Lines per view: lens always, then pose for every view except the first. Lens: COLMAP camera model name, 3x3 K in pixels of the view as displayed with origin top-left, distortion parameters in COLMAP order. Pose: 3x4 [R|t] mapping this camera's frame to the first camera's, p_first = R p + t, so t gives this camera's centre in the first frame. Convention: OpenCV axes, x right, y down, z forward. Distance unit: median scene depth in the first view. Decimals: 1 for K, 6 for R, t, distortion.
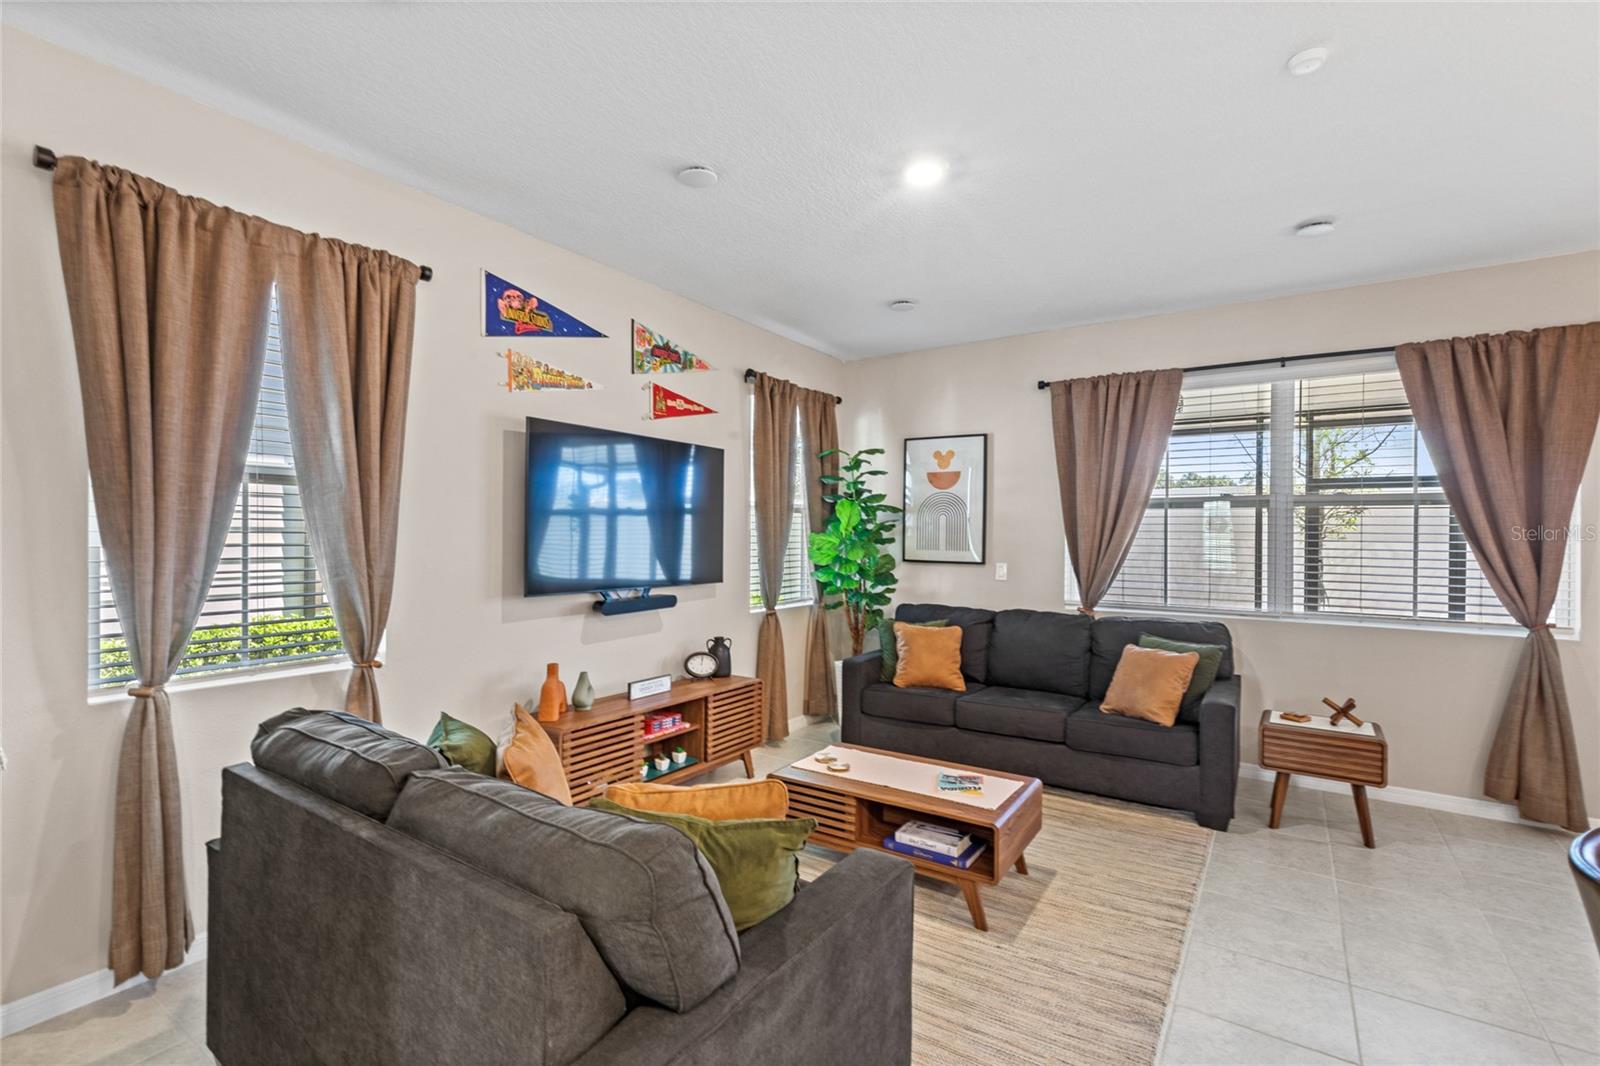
lens RADIAL K [[730.1, 0, 791.7], [0, 730.1, 534.3], [0, 0, 1]] dist [0.002523, 0.000469]
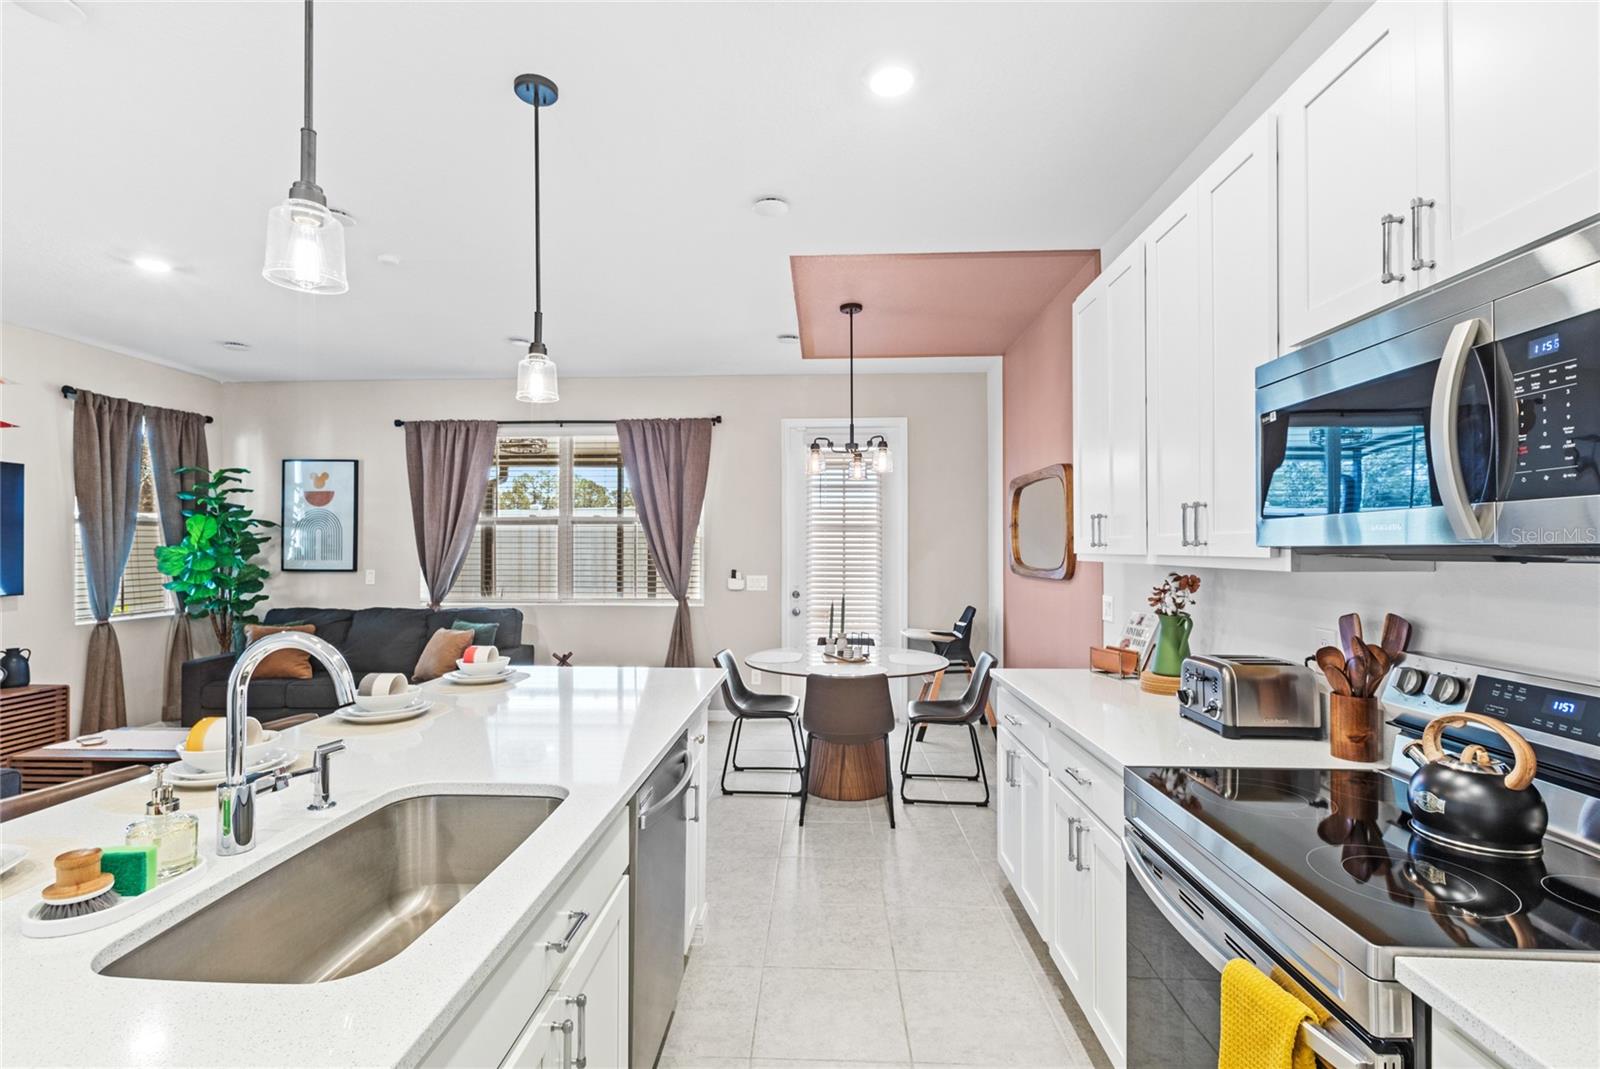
lens RADIAL K [[725.1, 0, 777.4], [0, 725.1, 544.0], [0, 0, 1]] dist [-0.001945, -0.000093]
pose [[0.856140, -0.006430, 0.516704, 0.334742], [0.007585, 0.999971, -0.000125, 0.003717], [-0.516688, 0.004026, 0.856164, -0.474822]]
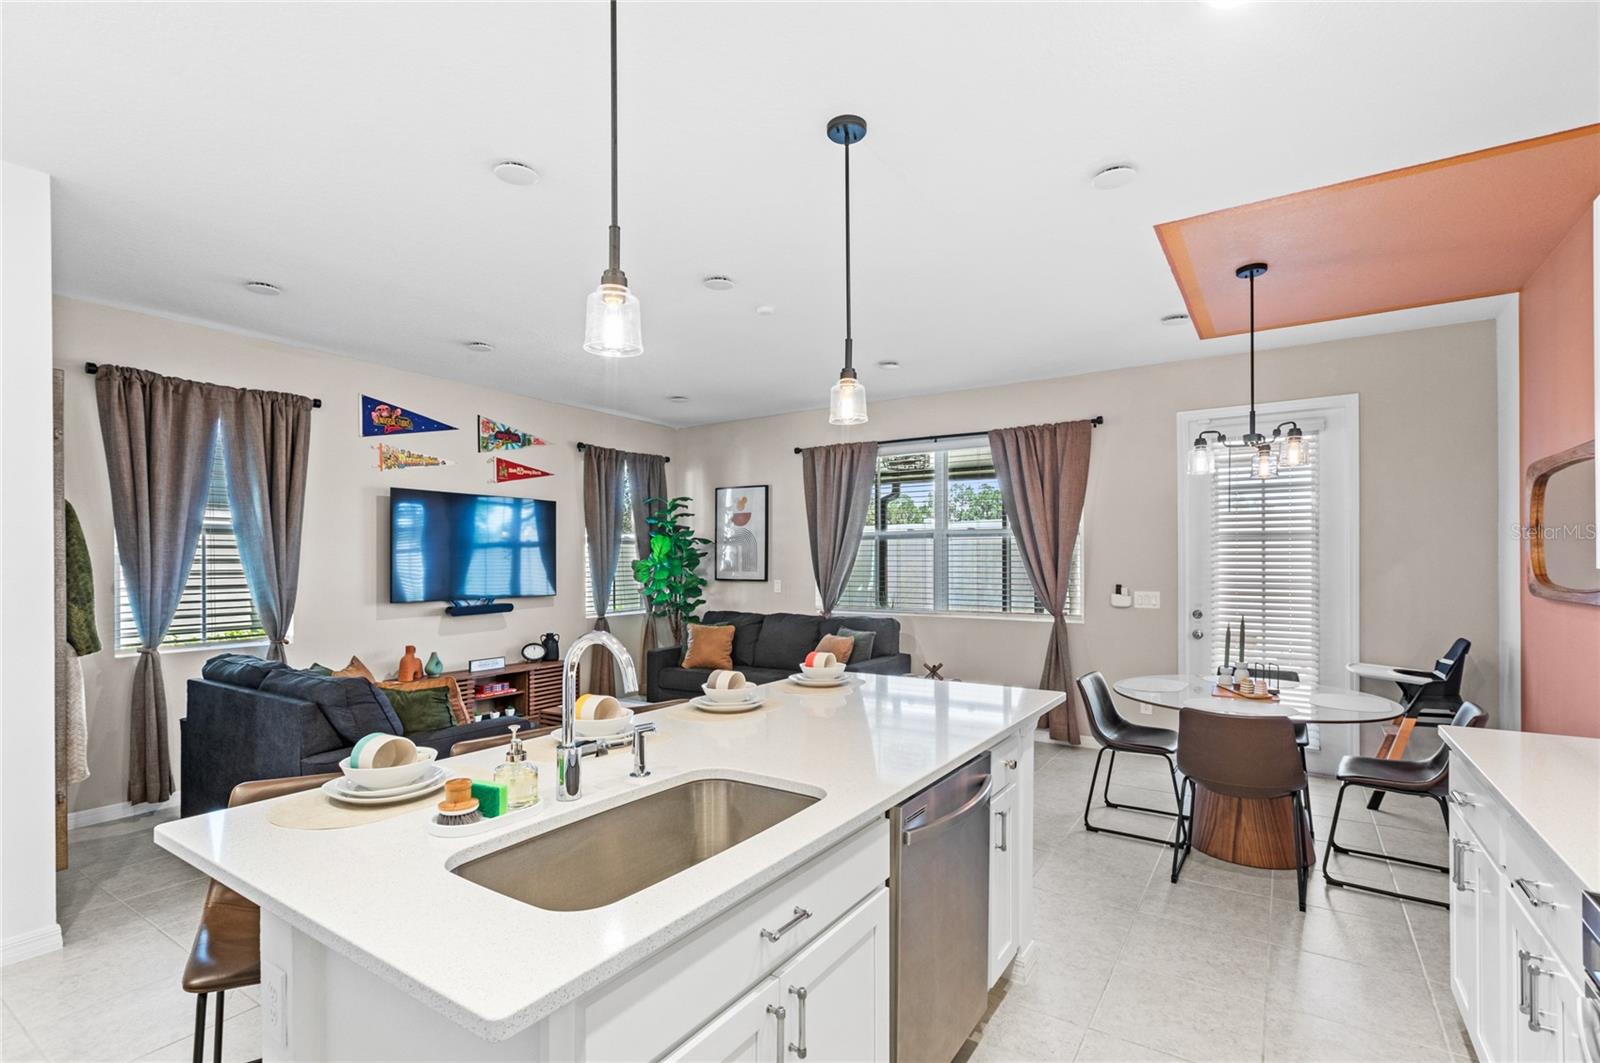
lens RADIAL K [[728.3, 0, 800.1], [0, 728.3, 556.7], [0, 0, 1]] dist [0.001944, 0.000533]
pose [[0.999728, -0.011415, 0.020347, 0.411821], [0.011501, 0.999925, -0.004154, 0.002771], [-0.020298, 0.004387, 0.999784, -0.493644]]
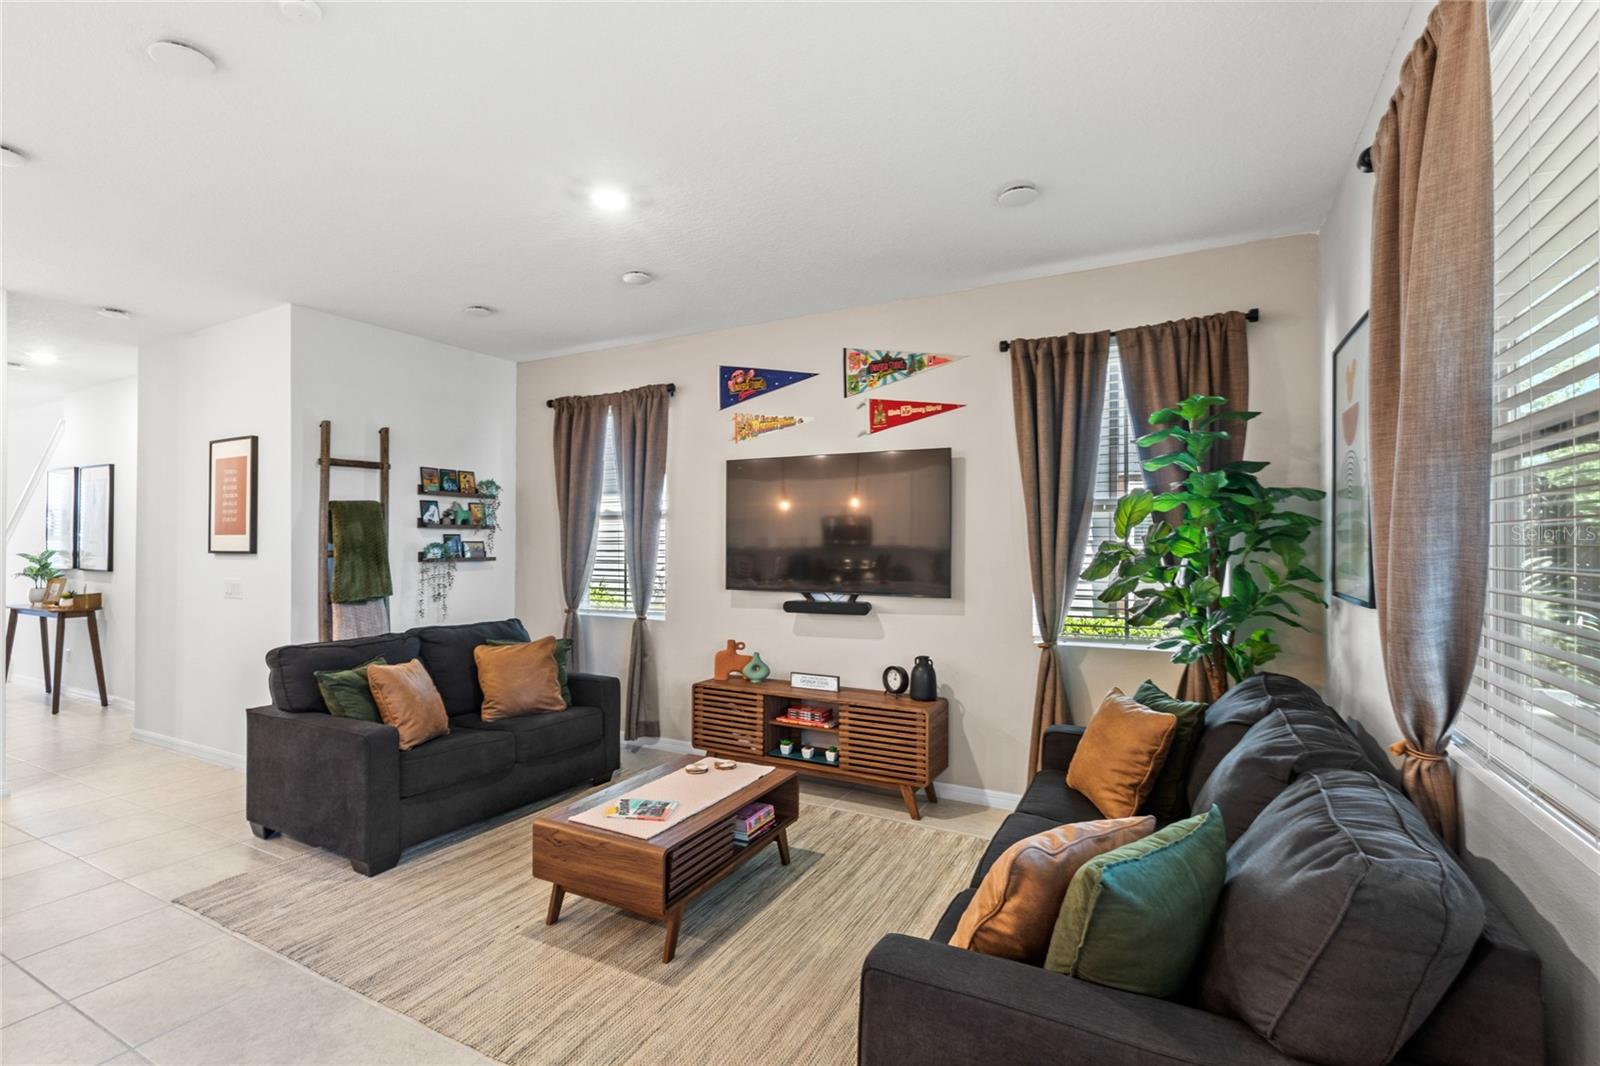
lens RADIAL K [[743.7, 0, 781.8], [0, 743.7, 539.2], [0, 0, 1]] dist [-0.000501, 0.000117]
pose [[0.095603, -0.013028, -0.995334, 0.922385], [-0.001649, 0.999911, -0.013246, 0.007733], [0.995418, 0.002908, 0.095573, 0.836805]]
